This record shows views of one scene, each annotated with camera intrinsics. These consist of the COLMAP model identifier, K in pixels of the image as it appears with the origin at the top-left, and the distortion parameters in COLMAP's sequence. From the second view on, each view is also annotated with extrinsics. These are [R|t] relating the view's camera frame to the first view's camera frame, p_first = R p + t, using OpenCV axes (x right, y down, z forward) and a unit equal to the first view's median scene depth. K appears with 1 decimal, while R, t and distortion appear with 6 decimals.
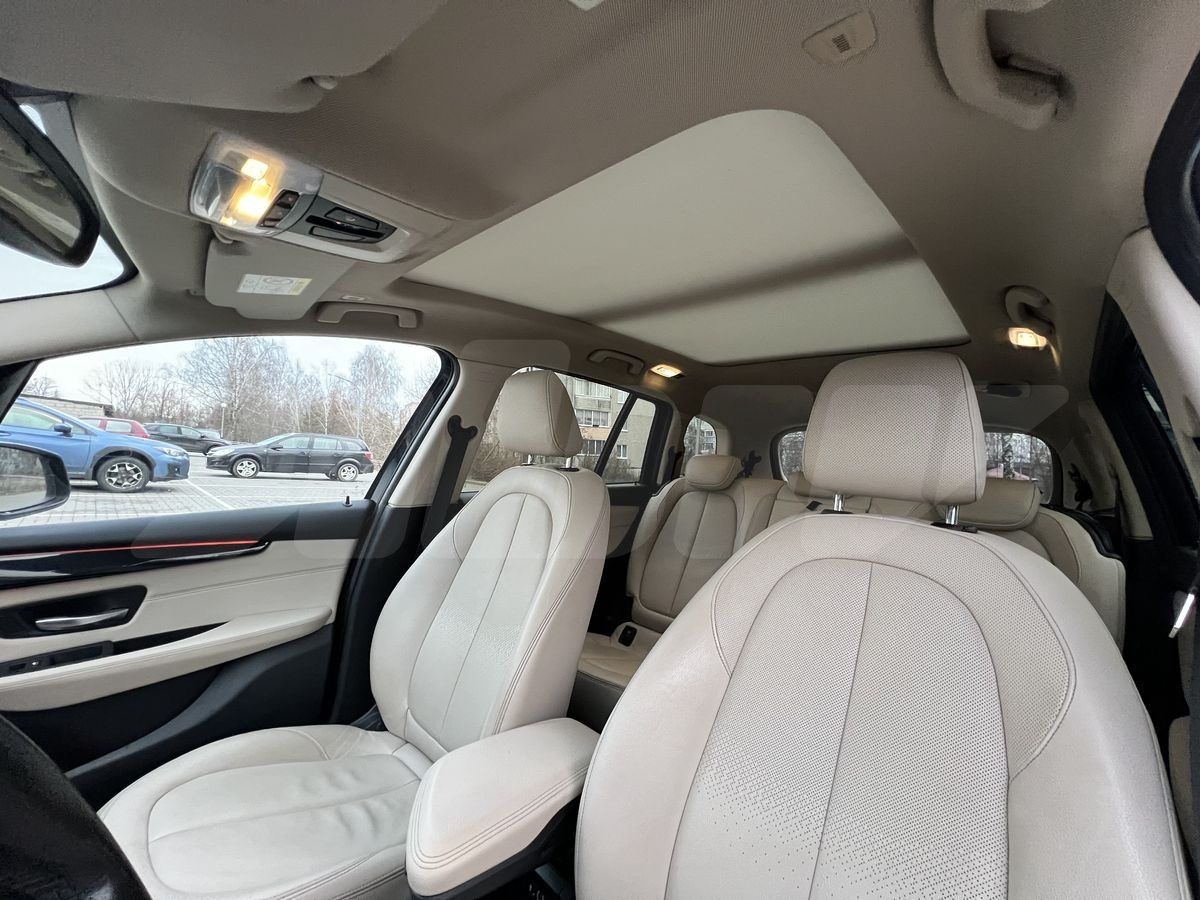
lens RADIAL K [[485.1, 0, 598.7], [0, 485.1, 455.4], [0, 0, 1]] dist [0.014378, -0.000103]
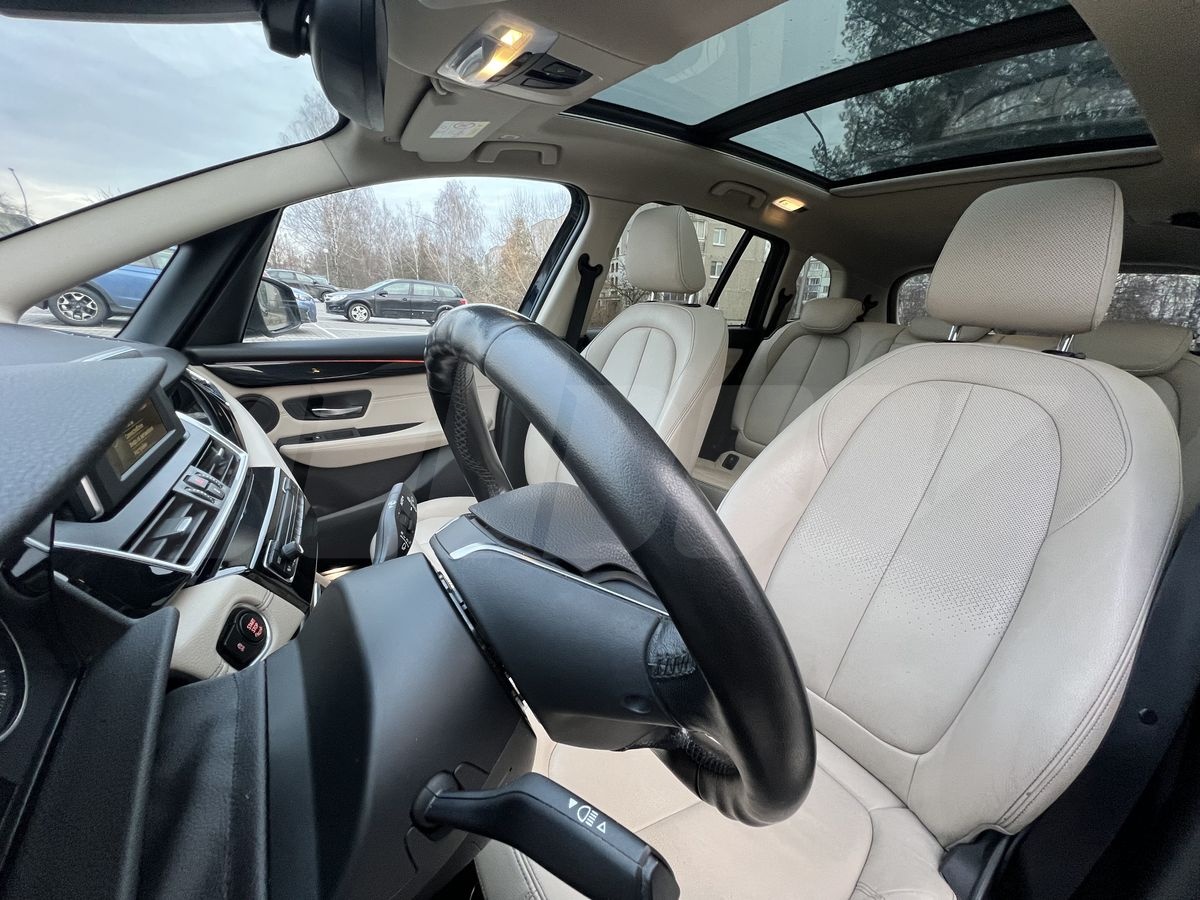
lens RADIAL K [[487.2, 0, 602.8], [0, 487.2, 452.8], [0, 0, 1]] dist [0.003994, 0.000904]
pose [[0.986194, 0.057106, -0.155438, -0.044879], [-0.009555, 0.956717, 0.290864, 0.019563], [0.165321, -0.285363, 0.944054, -0.109848]]
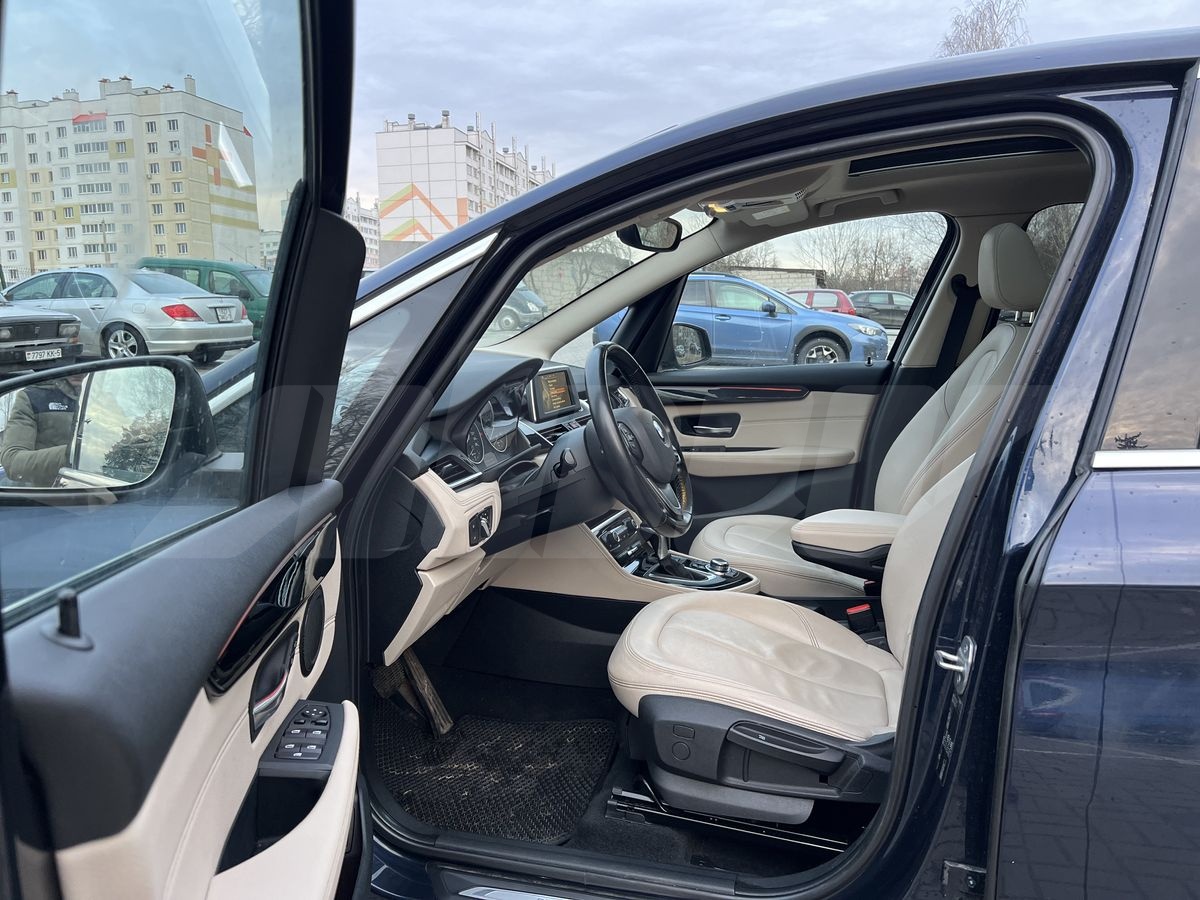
lens RADIAL K [[936.8, 0, 598.0], [0, 936.8, 448.5], [0, 0, 1]] dist [0.062853, -0.016883]
pose [[0.517756, 0.069840, -0.852673, 0.733418], [0.038656, 0.993735, 0.104867, 0.028270], [0.854654, -0.087256, 0.511813, -0.477126]]
